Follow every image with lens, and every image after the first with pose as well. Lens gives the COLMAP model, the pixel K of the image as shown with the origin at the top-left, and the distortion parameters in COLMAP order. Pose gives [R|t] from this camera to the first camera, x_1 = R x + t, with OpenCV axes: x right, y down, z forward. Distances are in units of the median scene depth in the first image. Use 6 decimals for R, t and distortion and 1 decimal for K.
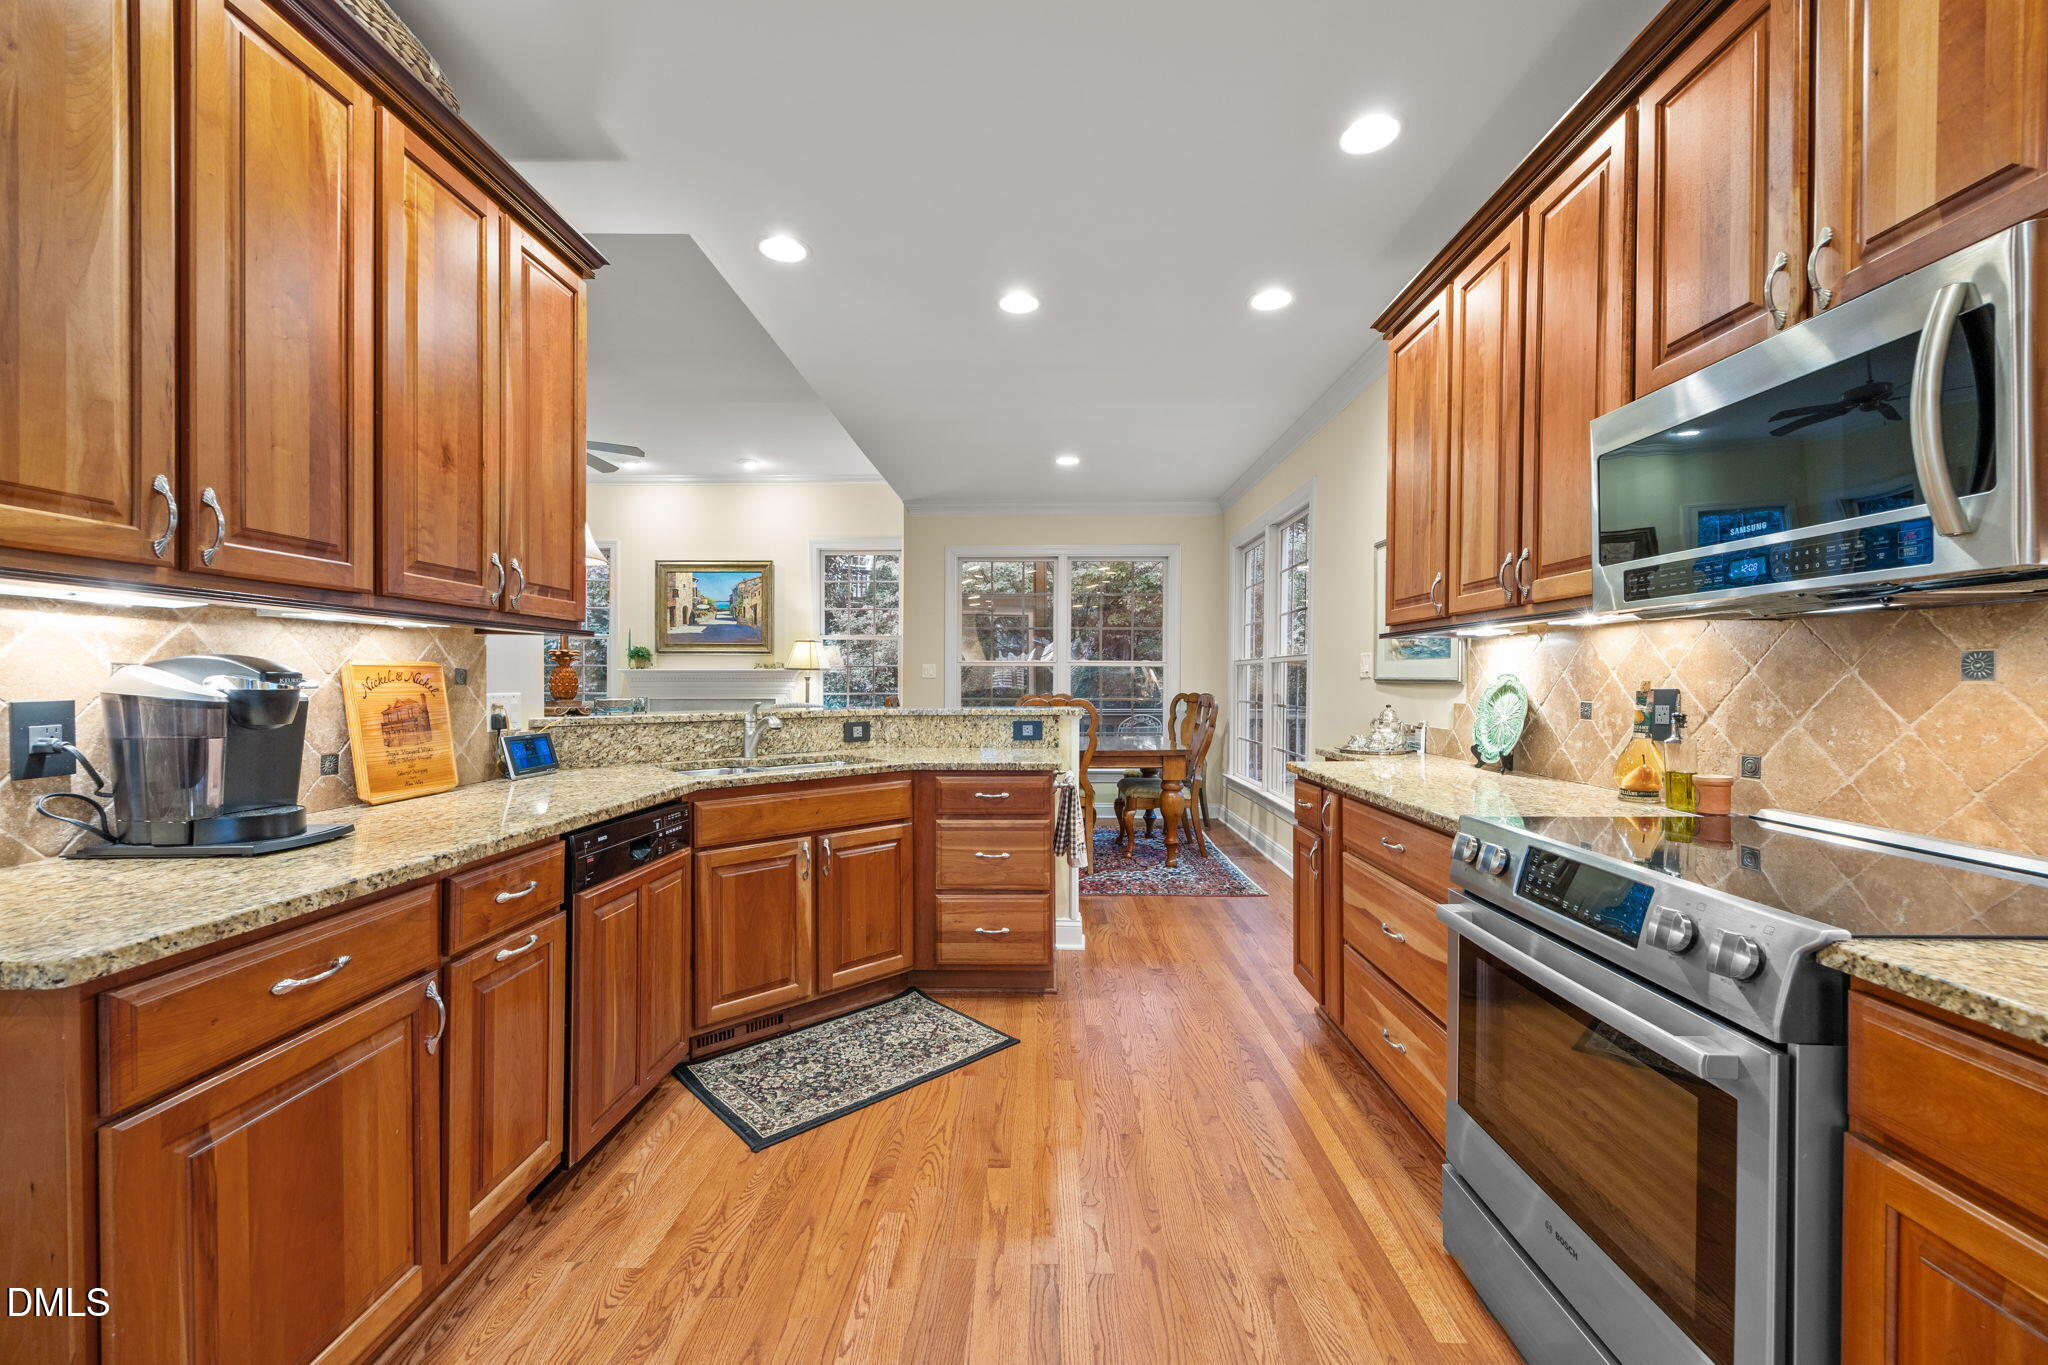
lens RADIAL K [[912.1, 0, 1024.0], [0, 912.1, 682.5], [0, 0, 1]] dist [0.000320, 0.000044]
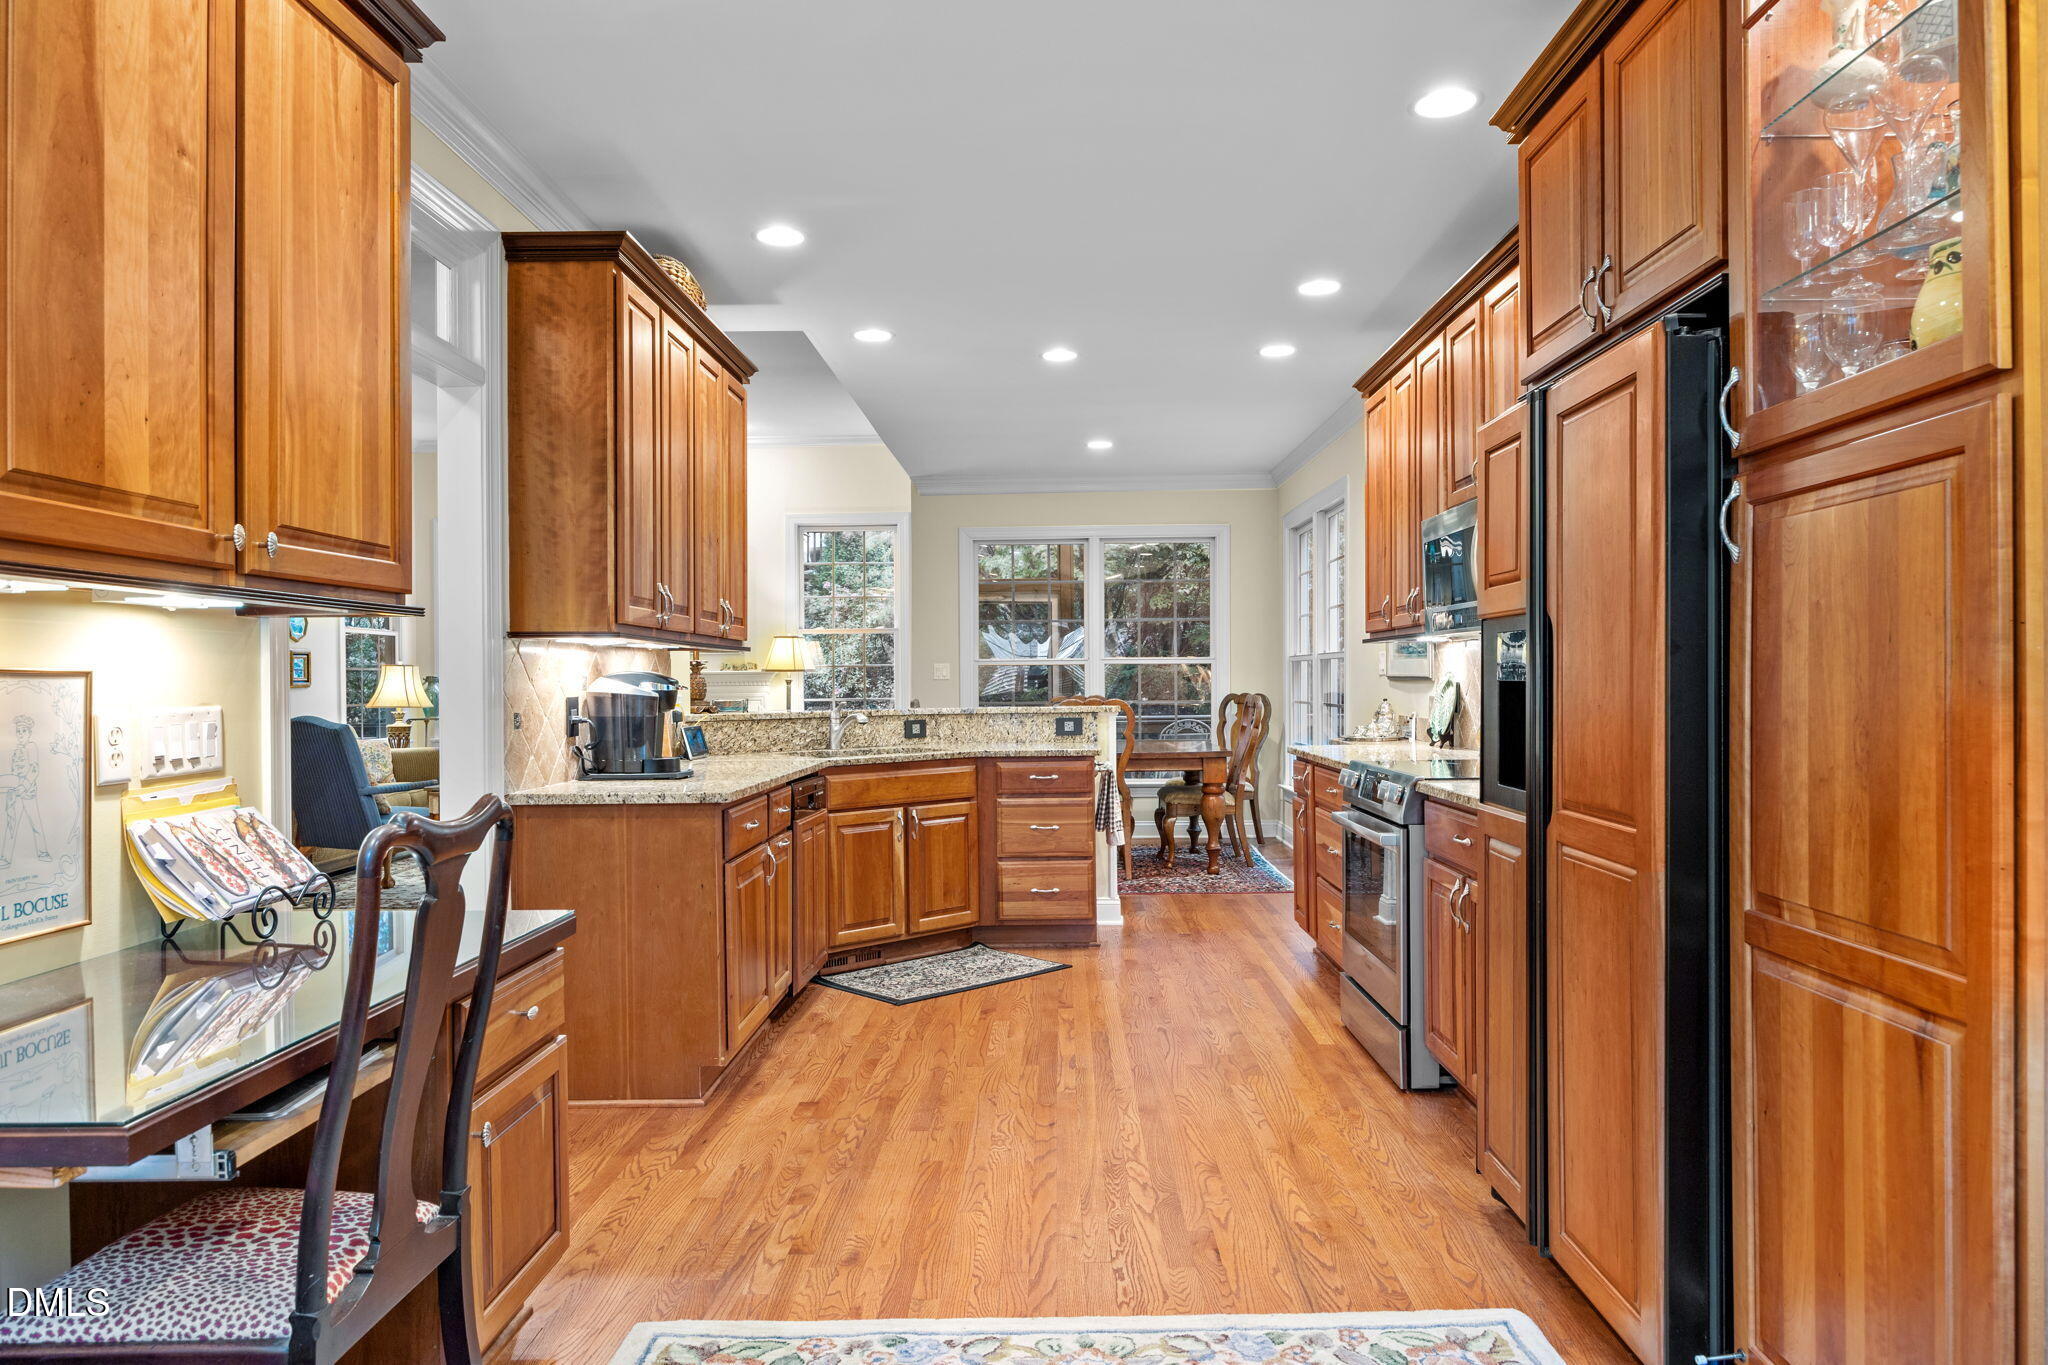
lens RADIAL K [[1350.6, 0, 1024.0], [0, 1350.6, 682.5], [0, 0, 1]] dist [0.002859, 0.000377]
pose [[0.999930, -0.010444, -0.005594, -0.046614], [0.010435, 0.999944, -0.001687, 0.002036], [0.005611, 0.001629, 0.999983, -0.722062]]
